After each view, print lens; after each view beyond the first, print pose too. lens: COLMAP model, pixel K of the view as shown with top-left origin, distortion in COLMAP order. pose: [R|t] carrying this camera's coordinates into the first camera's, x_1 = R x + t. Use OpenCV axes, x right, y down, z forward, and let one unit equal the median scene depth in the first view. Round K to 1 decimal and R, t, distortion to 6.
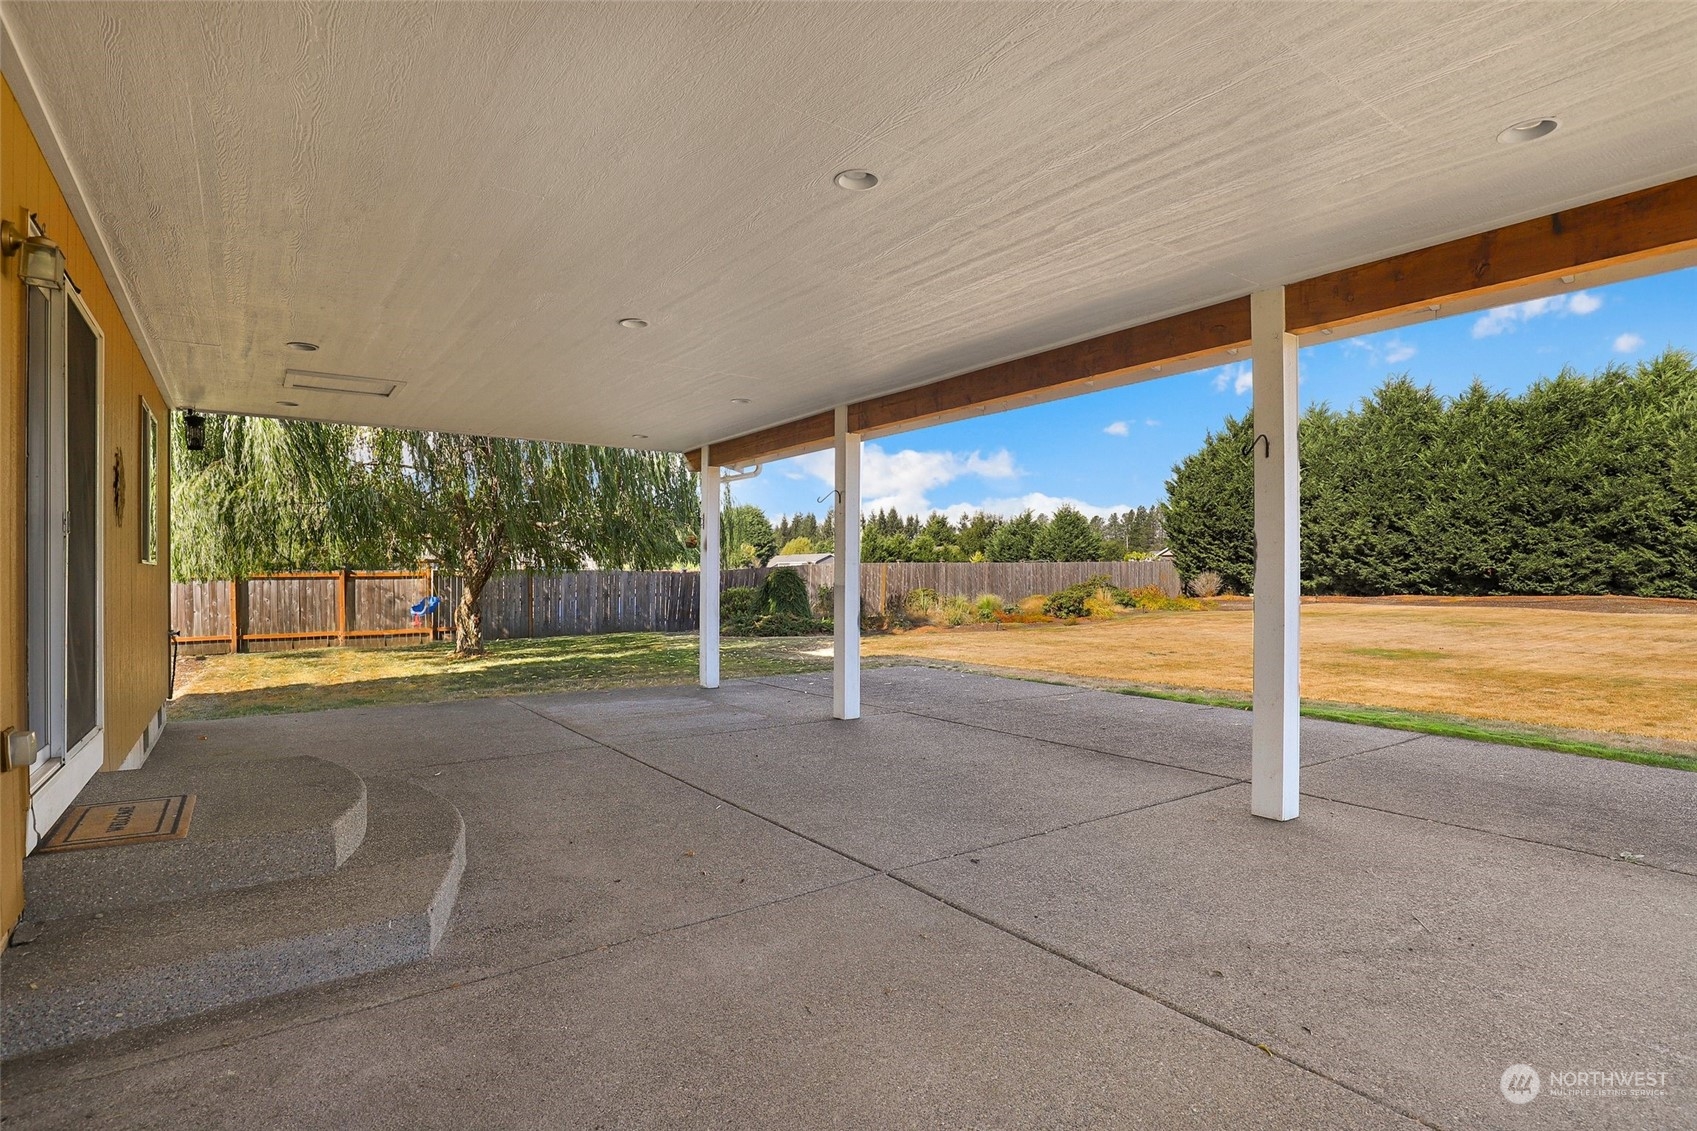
lens RADIAL K [[844.2, 0, 847.5], [0, 844.2, 567.8], [0, 0, 1]] dist [-0.012717, 0.000036]
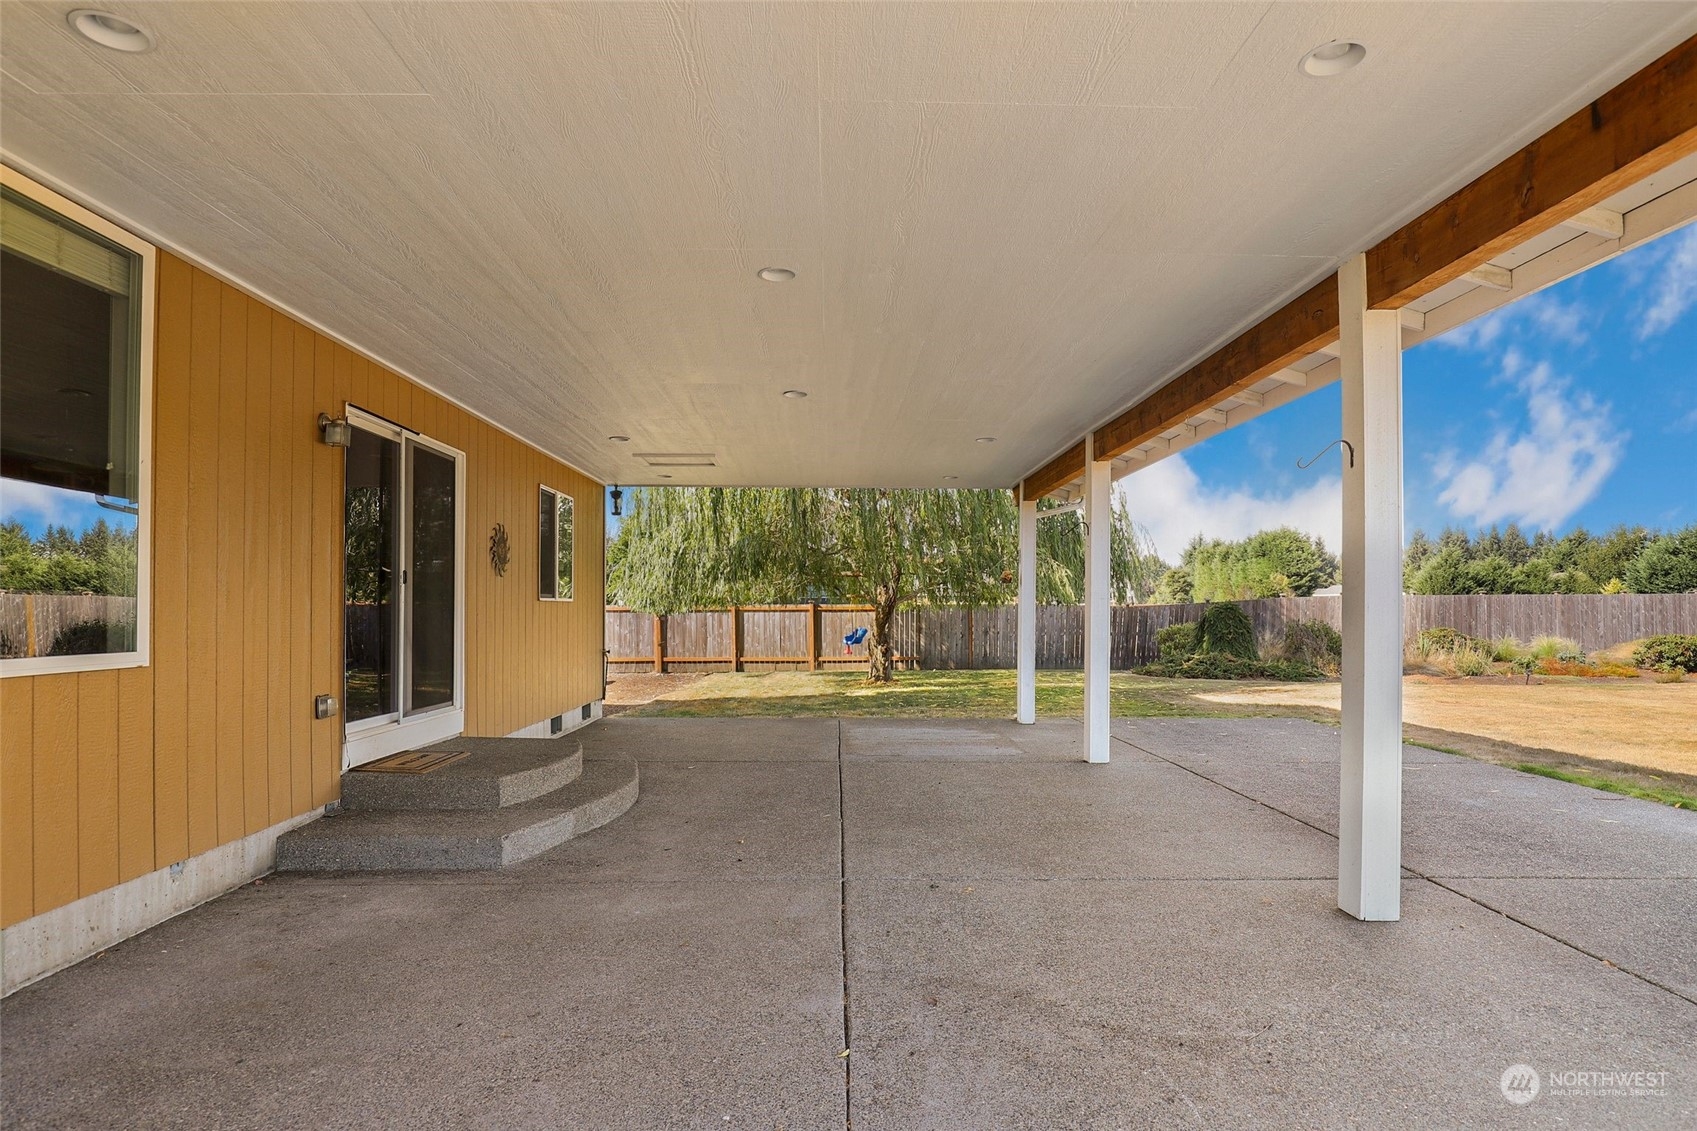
lens RADIAL K [[893.0, 0, 858.5], [0, 893.0, 609.7], [0, 0, 1]] dist [-0.012167, 0.003049]
pose [[0.831923, 0.003843, -0.554877, 0.322224], [0.001331, 0.999959, 0.008921, -0.002175], [0.554889, -0.008160, 0.831884, 0.015619]]
